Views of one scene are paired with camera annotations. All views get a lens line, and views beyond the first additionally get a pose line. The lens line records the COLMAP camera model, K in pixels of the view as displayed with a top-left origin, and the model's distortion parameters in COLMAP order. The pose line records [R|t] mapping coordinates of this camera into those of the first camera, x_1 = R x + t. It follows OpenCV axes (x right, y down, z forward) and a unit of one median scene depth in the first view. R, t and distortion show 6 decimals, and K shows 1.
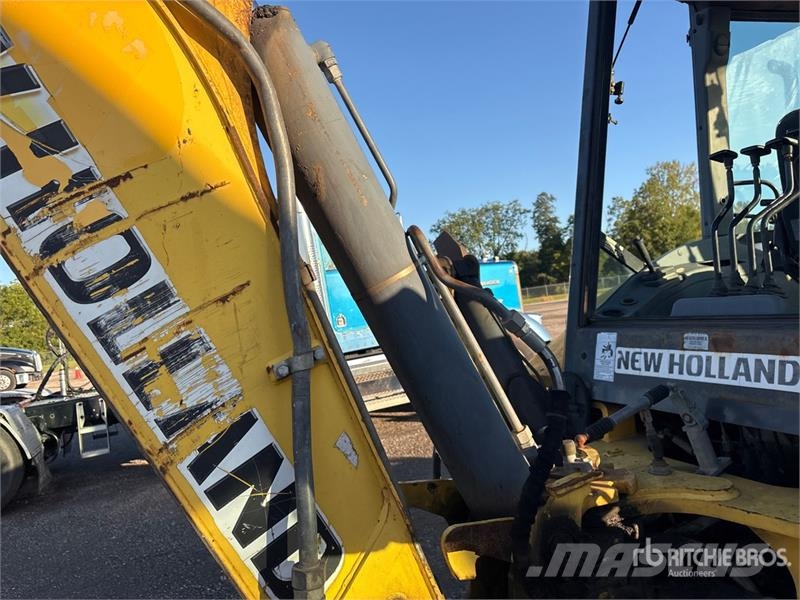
lens RADIAL K [[592.5, 0, 400.0], [0, 592.5, 300.0], [0, 0, 1]] dist [0.000225, 0.005996]
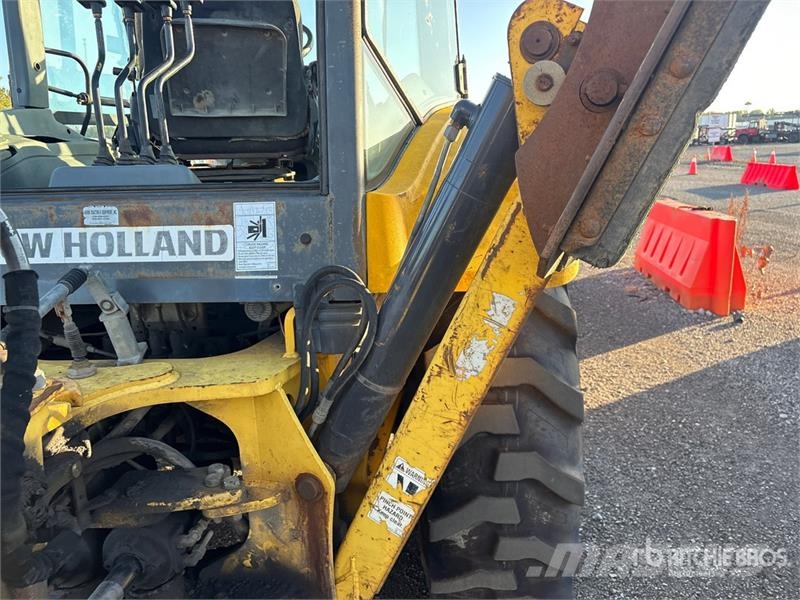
lens RADIAL K [[592.5, 0, 400.0], [0, 592.5, 300.0], [0, 0, 1]] dist [0.000225, 0.005996]
pose [[0.381262, -0.114242, 0.917381, -0.133450], [-0.020992, 0.991009, 0.132135, 0.071949], [-0.924229, -0.069635, 0.375436, 0.297885]]
